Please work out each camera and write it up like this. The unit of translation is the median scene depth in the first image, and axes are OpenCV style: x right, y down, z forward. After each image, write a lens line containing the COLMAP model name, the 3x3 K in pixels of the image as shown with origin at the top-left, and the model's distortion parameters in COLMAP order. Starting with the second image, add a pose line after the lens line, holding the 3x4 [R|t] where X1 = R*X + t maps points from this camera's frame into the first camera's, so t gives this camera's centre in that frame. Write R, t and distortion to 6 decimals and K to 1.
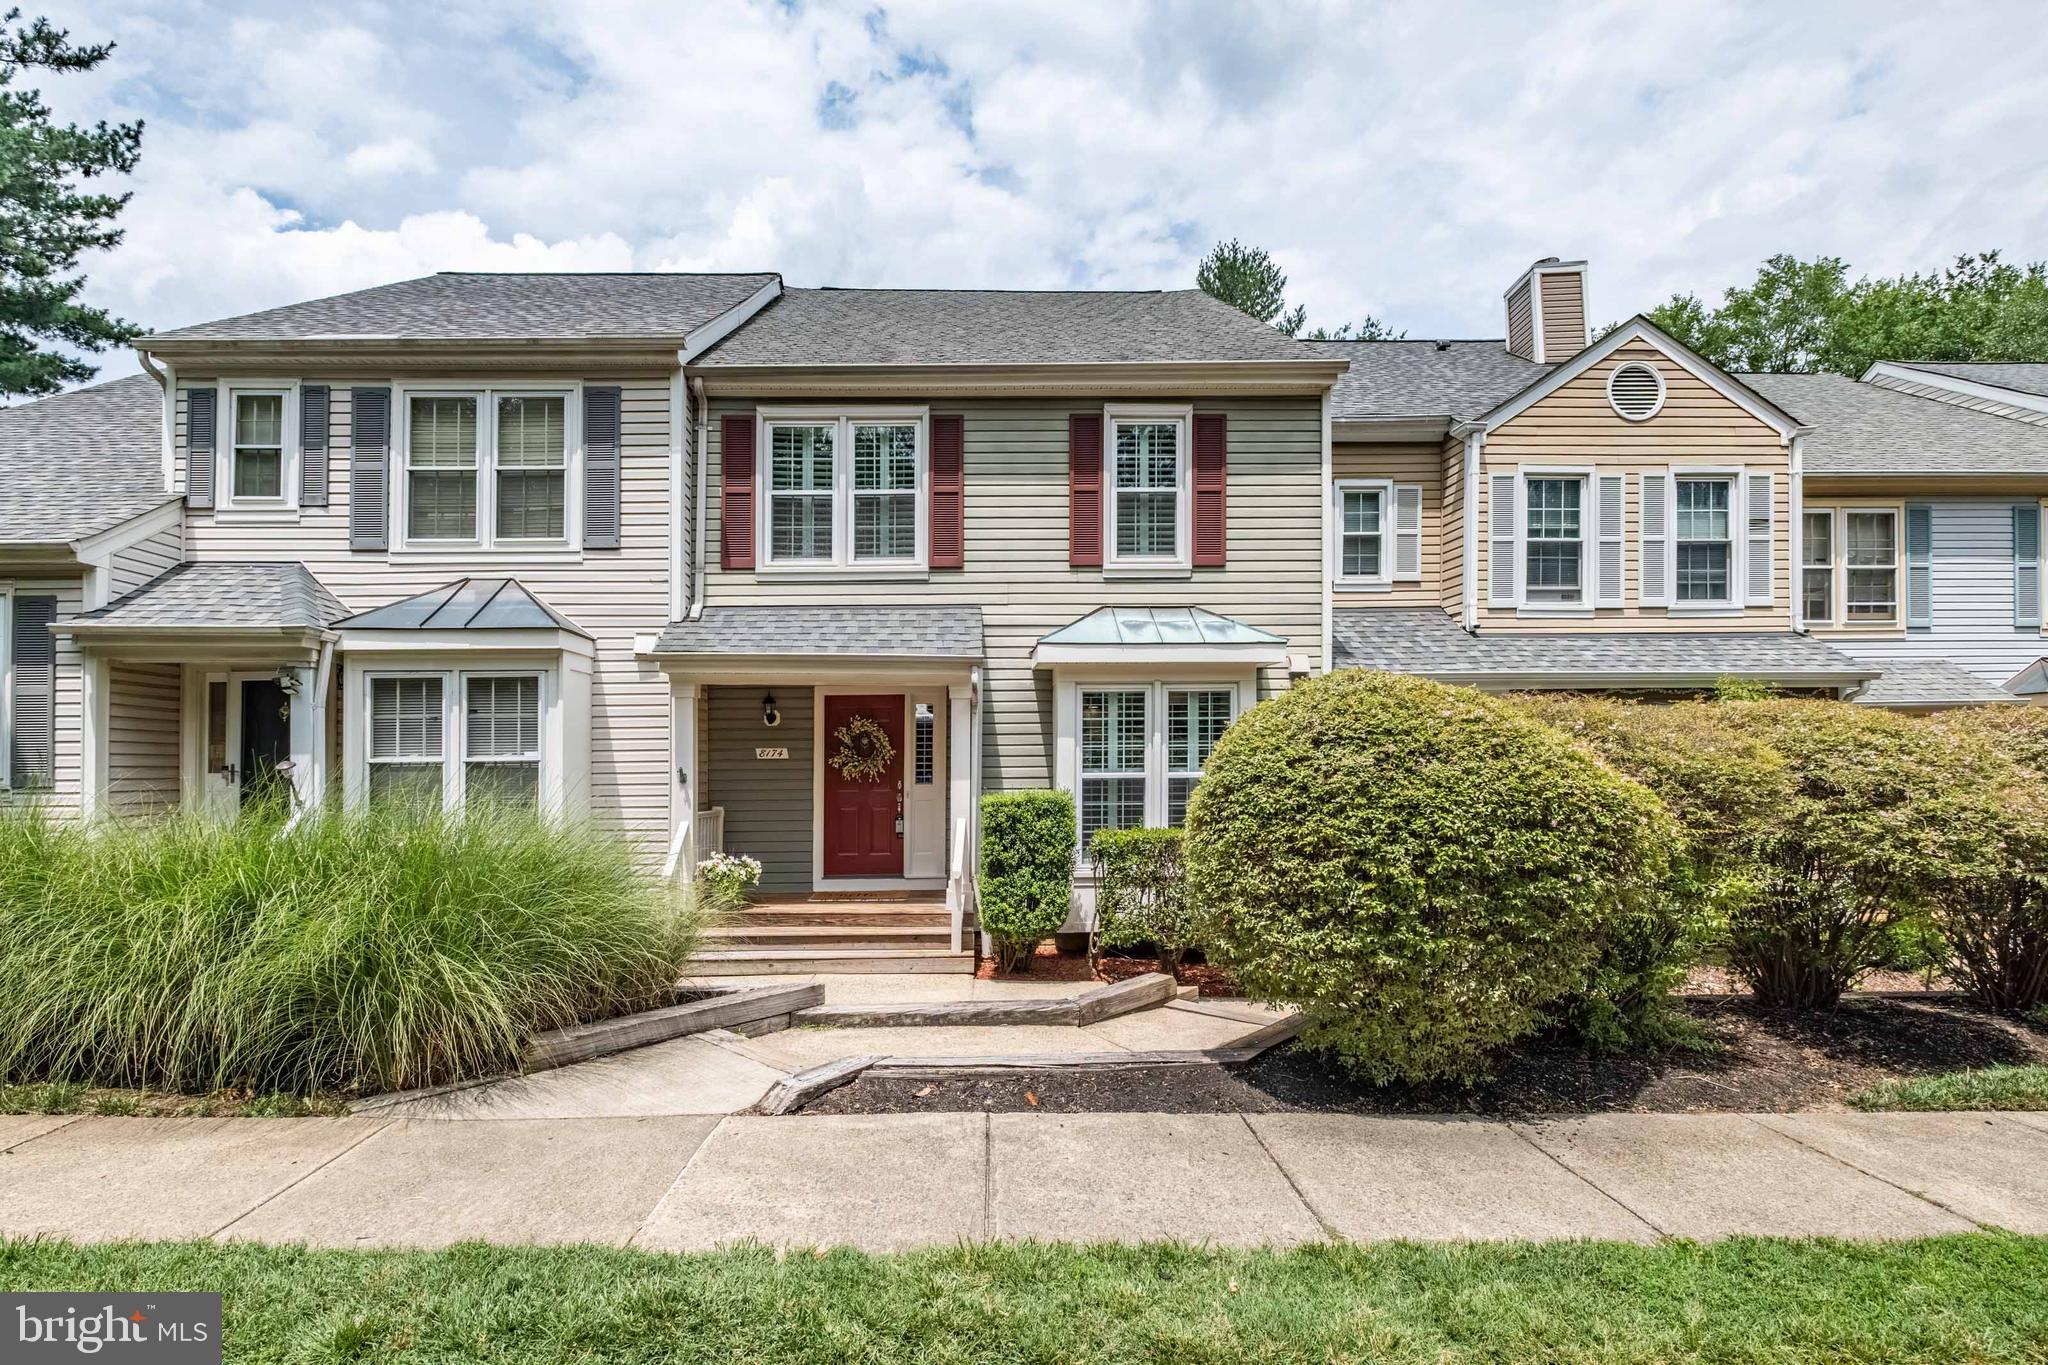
lens RADIAL K [[913.8, 0, 994.0], [0, 913.8, 757.6], [0, 0, 1]] dist [0.001847, -0.000285]
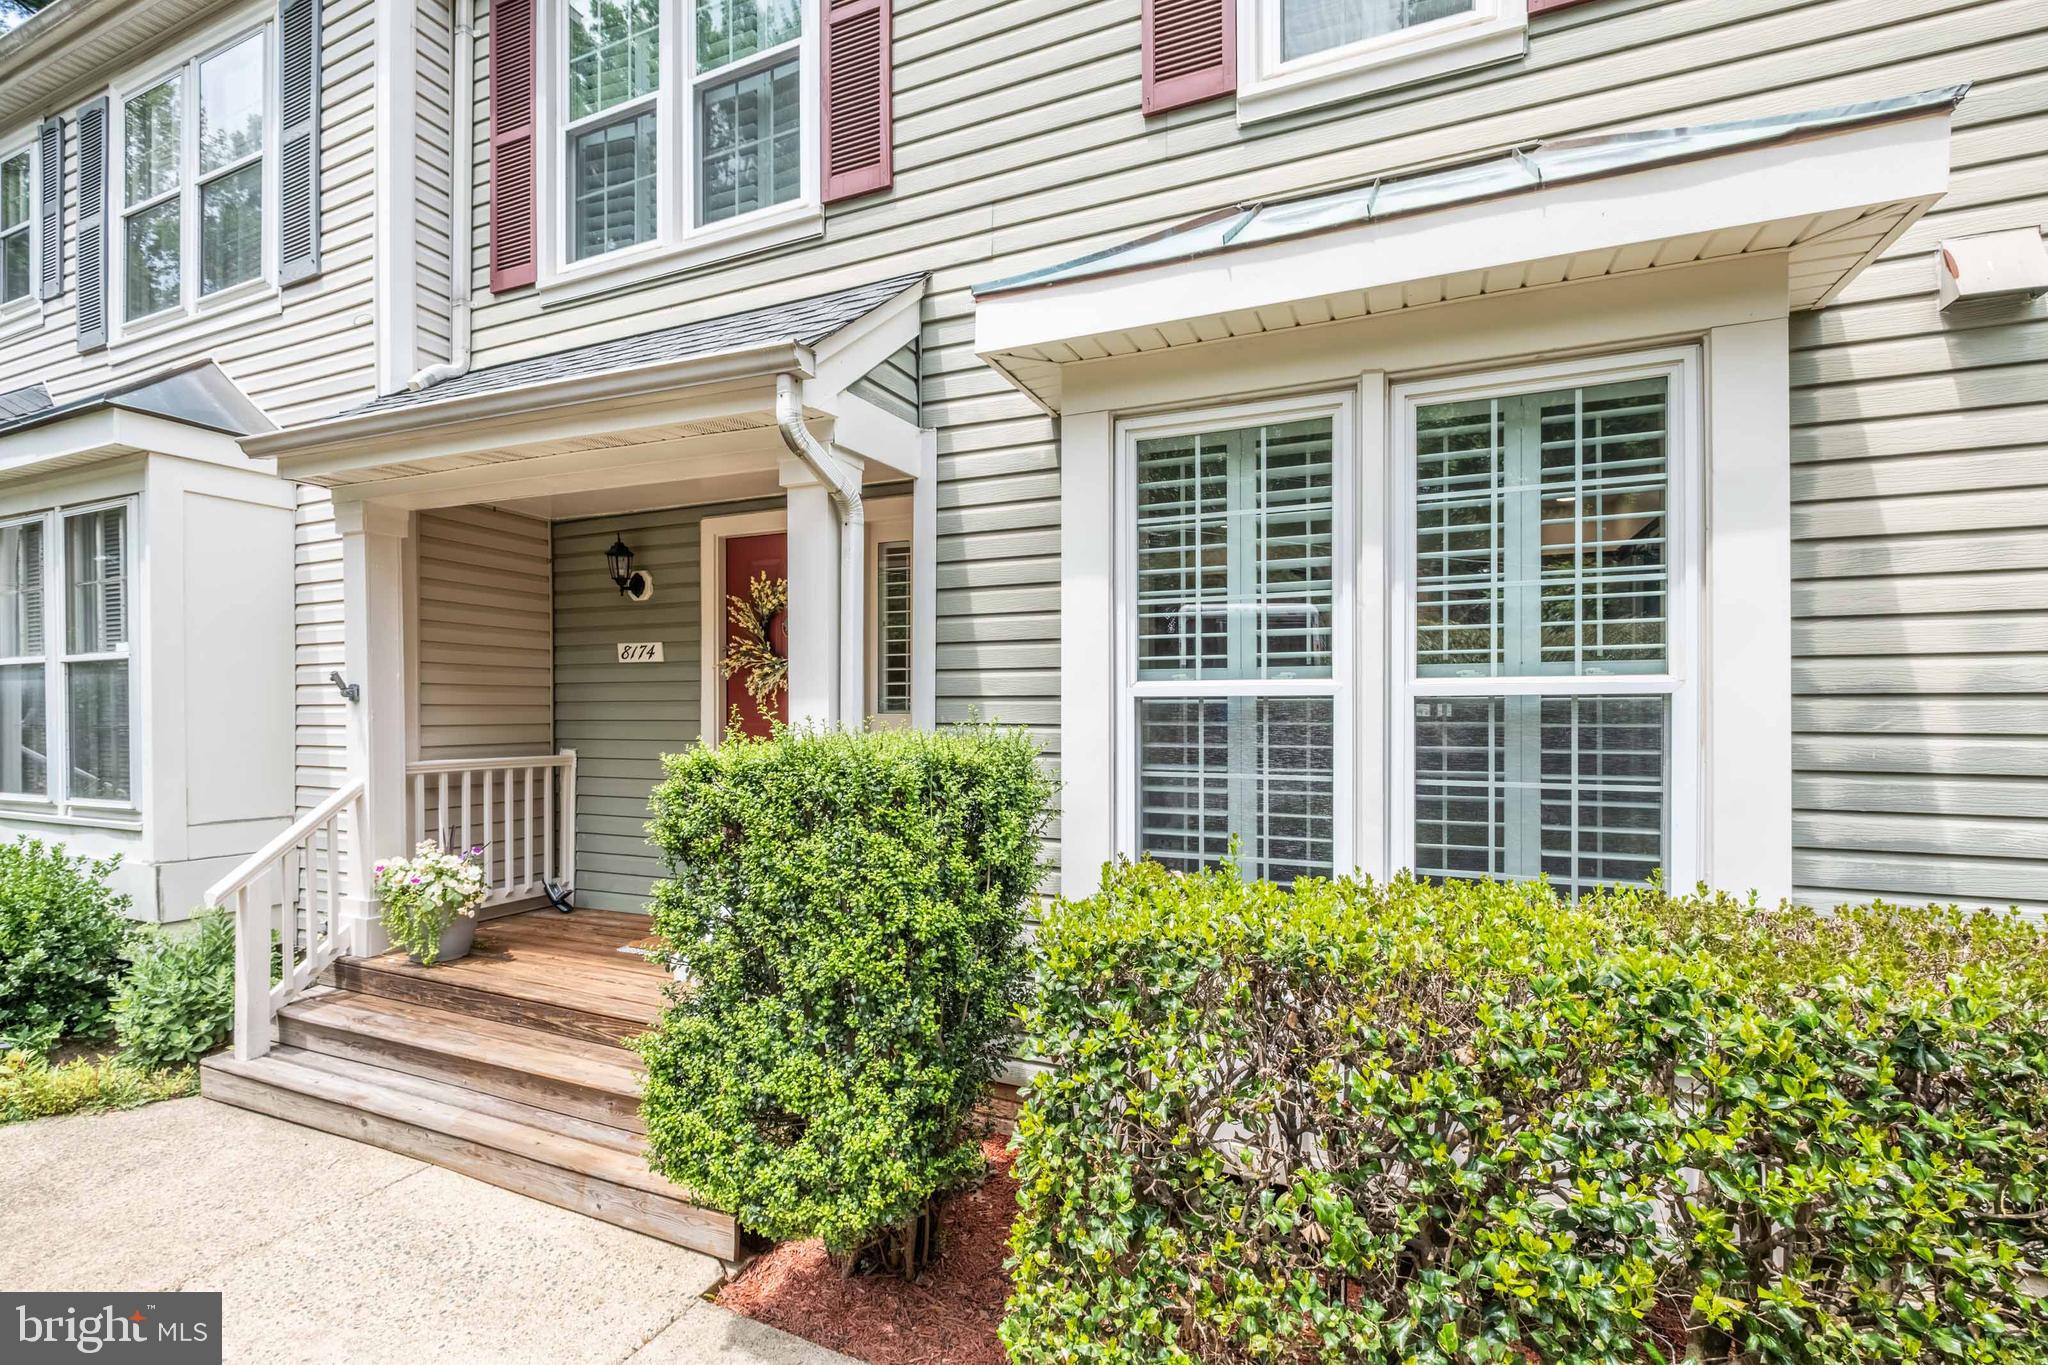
lens RADIAL K [[913.8, 0, 1019.0], [0, 913.8, 690.6], [0, 0, 1]] dist [0.001847, -0.000285]
pose [[0.903258, -0.001457, -0.429095, 0.198832], [0.001076, 0.999999, -0.001131, 0.019967], [0.429096, 0.000559, 0.903259, 0.663699]]
